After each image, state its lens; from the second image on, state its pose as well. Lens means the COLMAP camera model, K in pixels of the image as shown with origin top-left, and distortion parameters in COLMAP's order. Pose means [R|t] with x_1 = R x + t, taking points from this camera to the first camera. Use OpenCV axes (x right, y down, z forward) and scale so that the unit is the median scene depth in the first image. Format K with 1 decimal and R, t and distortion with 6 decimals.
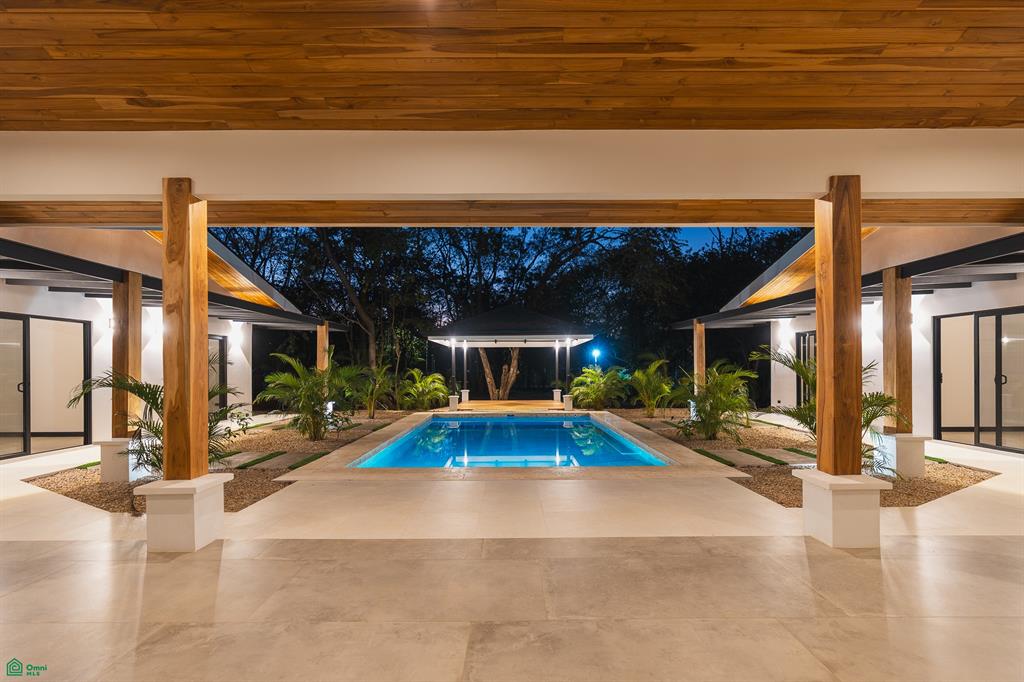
lens RADIAL K [[467.9, 0, 517.0], [0, 467.9, 365.4], [0, 0, 1]] dist [-0.001575, 0.000129]
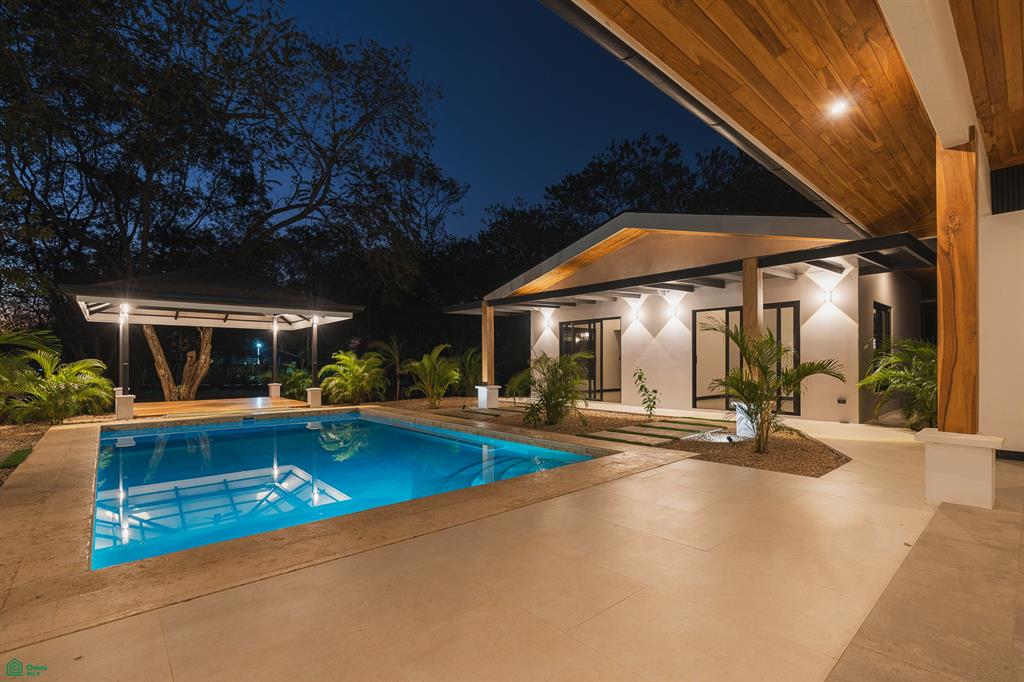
lens RADIAL K [[456.2, 0, 515.8], [0, 456.2, 359.8], [0, 0, 1]] dist [-0.009043, 0.000018]
pose [[0.750526, 0.006337, 0.660810, -0.304287], [-0.003041, 0.999977, -0.006136, 0.041892], [-0.660834, 0.002596, 0.750528, 0.427624]]
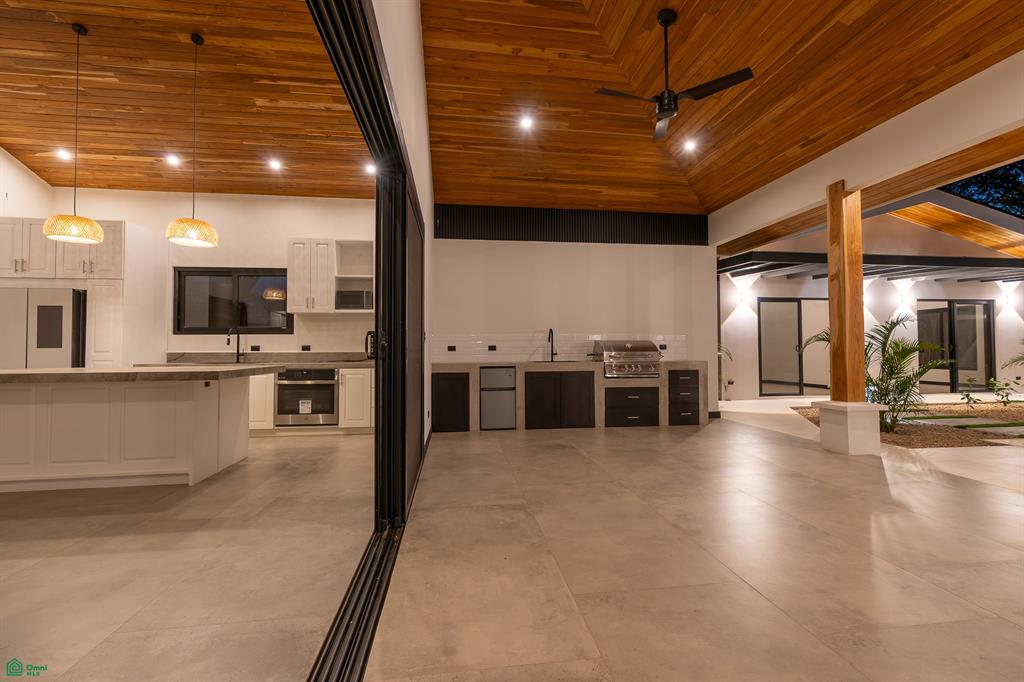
lens RADIAL K [[456.5, 0, 512.0], [0, 456.5, 341.0], [0, 0, 1]] dist [-0.000077, 0.000069]
pose [[0.124848, -0.015584, -0.992053, 0.225589], [0.007716, 0.999862, -0.014735, 0.037093], [0.992146, -0.005815, 0.124951, -0.055852]]
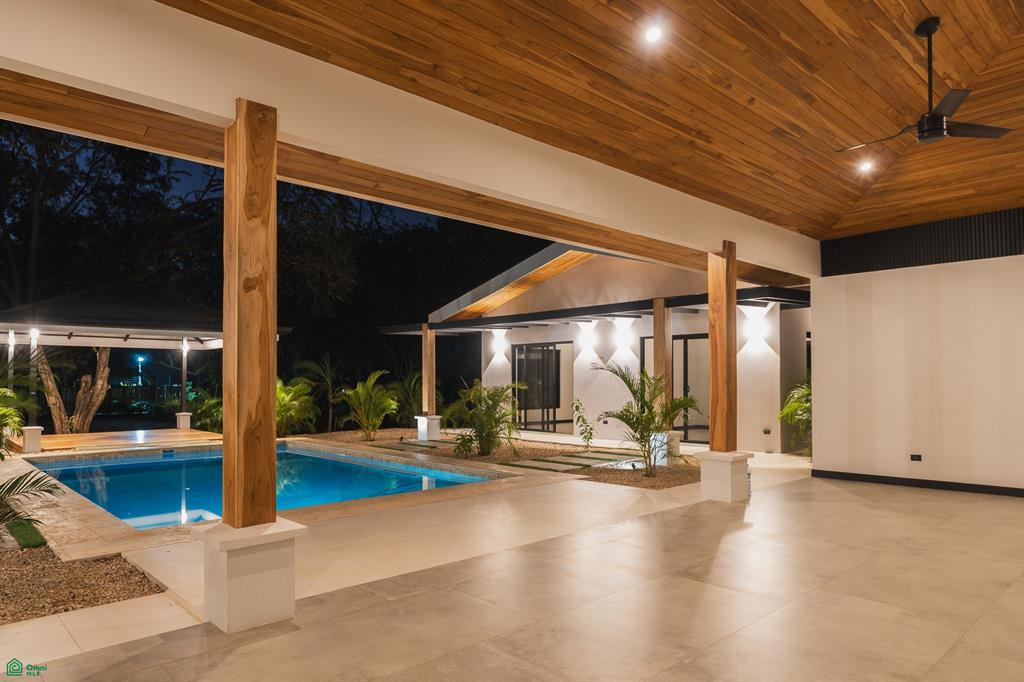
lens RADIAL K [[642.2, 0, 518.2], [0, 642.2, 365.0], [0, 0, 1]] dist [0.004994, 0.001922]
pose [[0.730770, 0.020328, 0.682322, -0.512152], [-0.004464, 0.999677, -0.025003, 0.011281], [-0.682610, 0.015225, 0.730625, 0.004589]]
